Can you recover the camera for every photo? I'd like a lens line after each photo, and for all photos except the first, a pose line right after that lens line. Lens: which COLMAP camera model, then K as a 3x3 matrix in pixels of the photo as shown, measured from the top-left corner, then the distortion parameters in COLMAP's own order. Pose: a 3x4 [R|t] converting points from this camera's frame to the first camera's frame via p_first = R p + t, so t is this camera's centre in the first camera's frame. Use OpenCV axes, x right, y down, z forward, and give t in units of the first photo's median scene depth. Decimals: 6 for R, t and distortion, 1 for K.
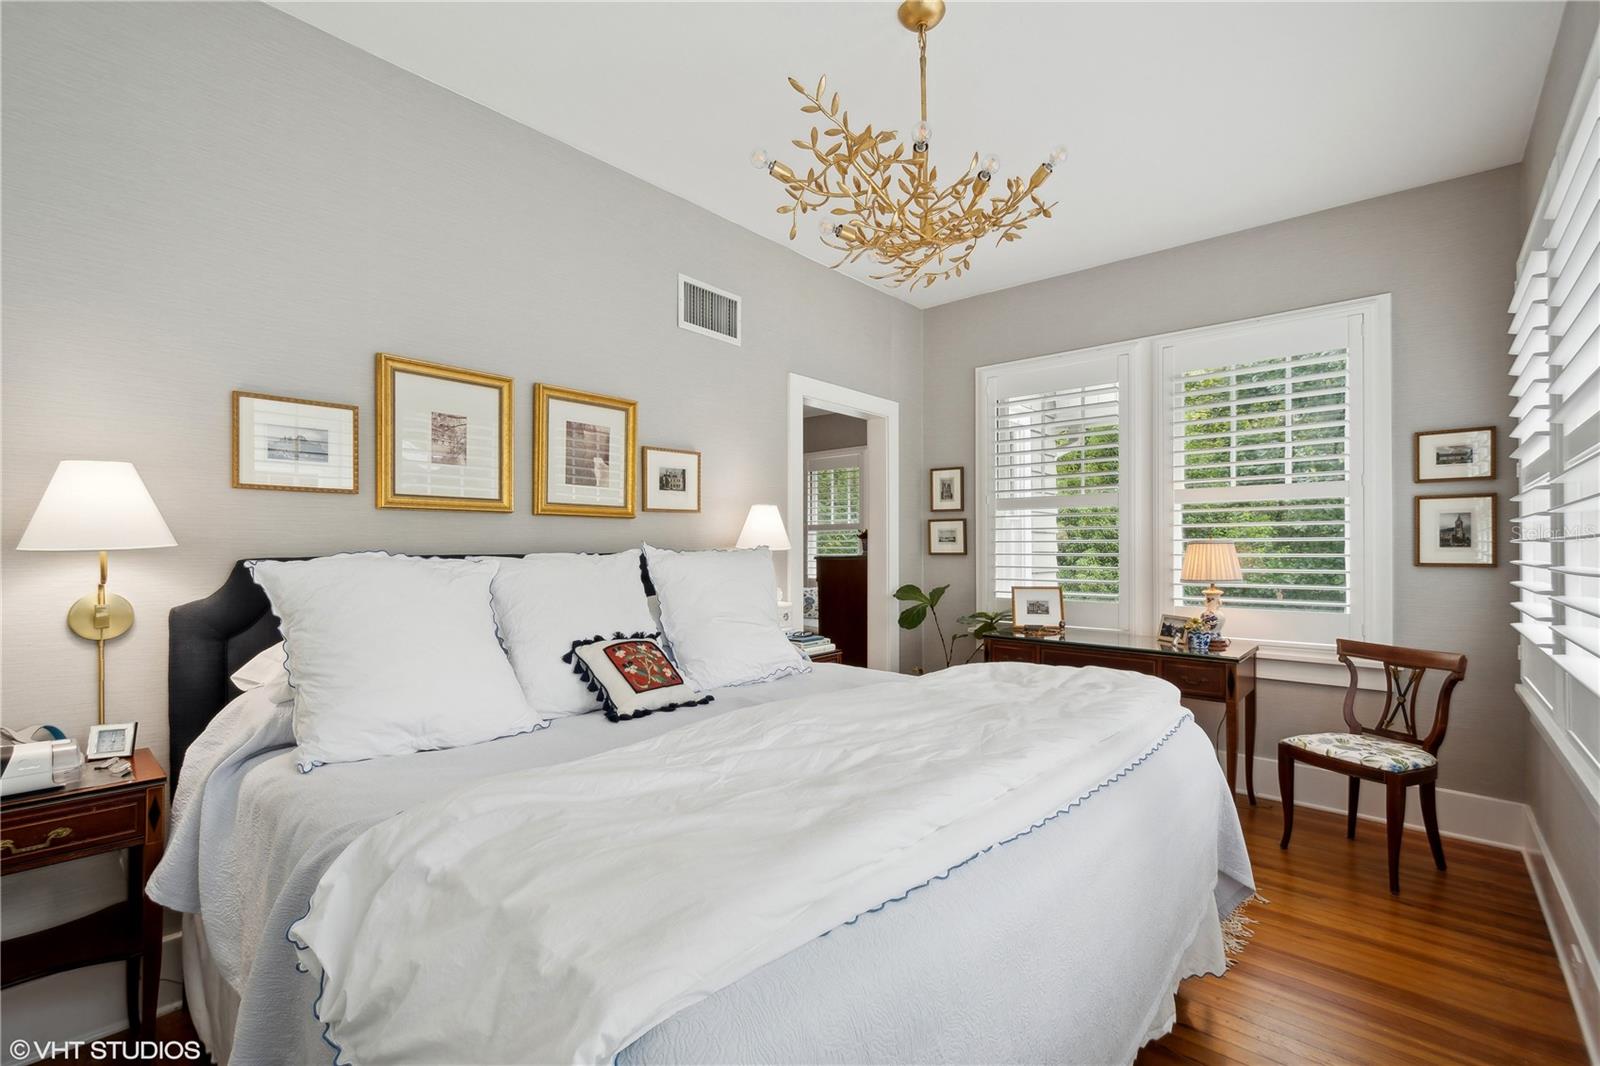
lens RADIAL K [[687.1, 0, 800.0], [0, 687.1, 533.0], [0, 0, 1]] dist [0.000052, 0.000053]
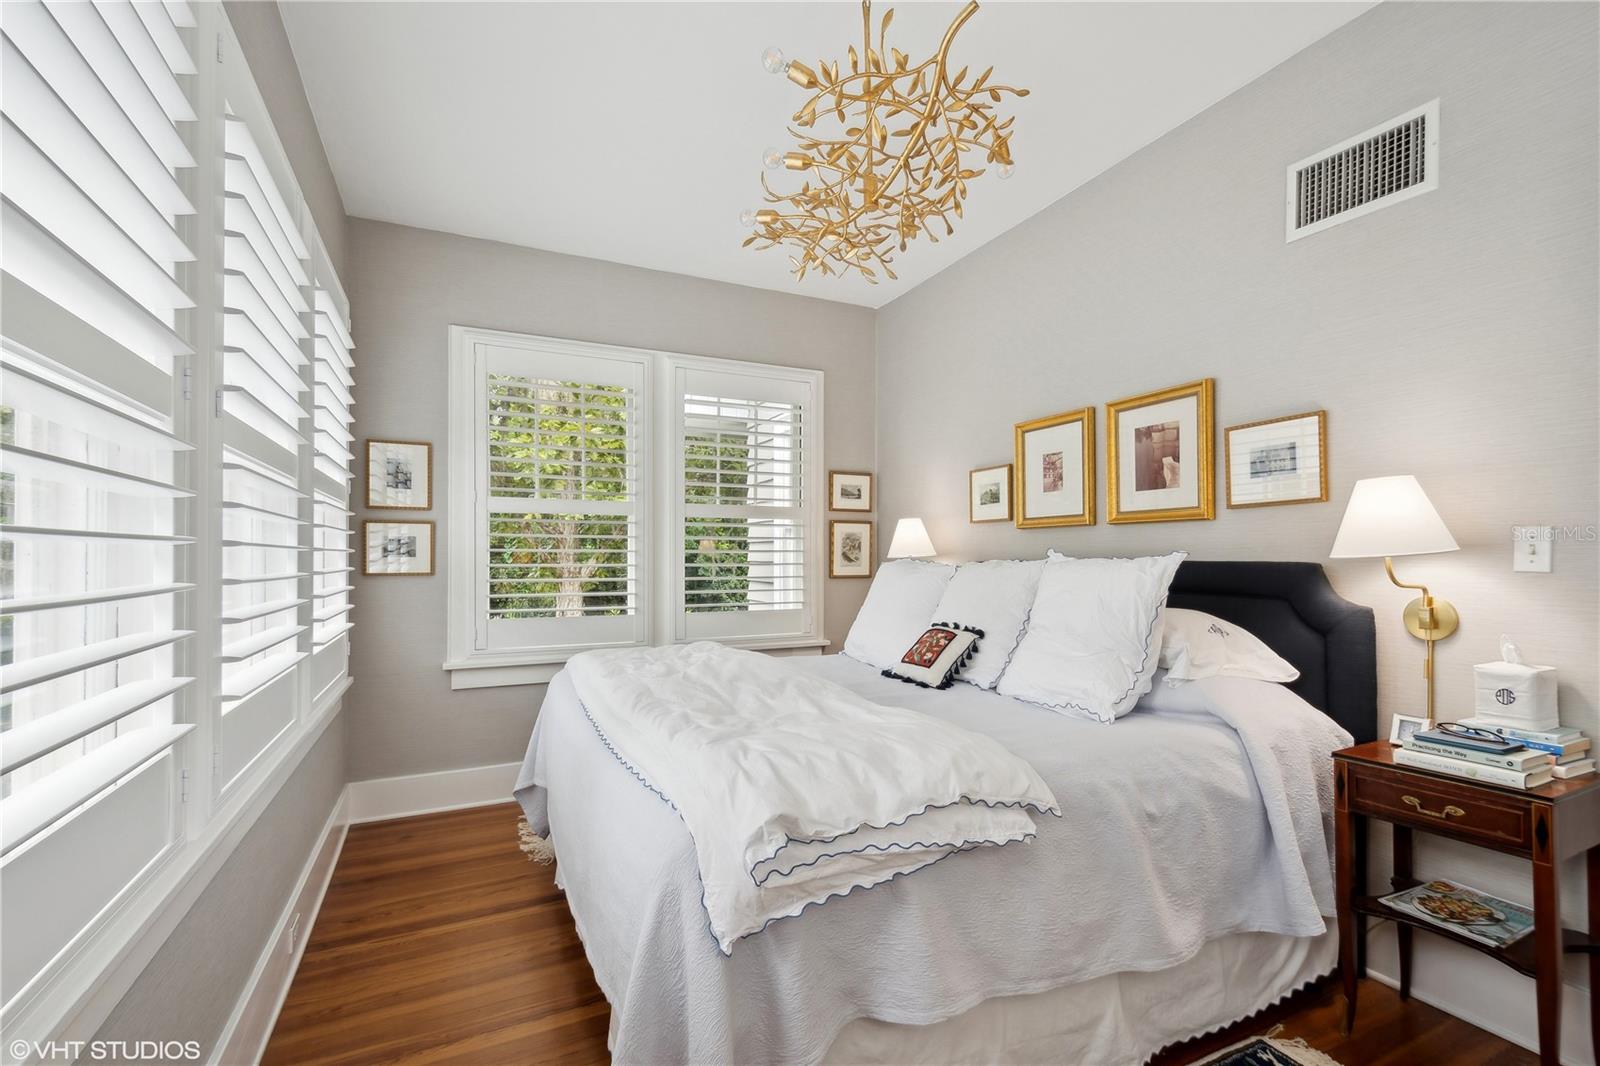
lens RADIAL K [[715.3, 0, 797.8], [0, 715.3, 554.2], [0, 0, 1]] dist [-0.000407, -0.000065]
pose [[-0.382657, -0.005083, -0.923876, 0.817943], [0.021686, 0.999660, -0.014482, 0.025278], [0.923636, -0.025577, -0.382417, 0.939412]]
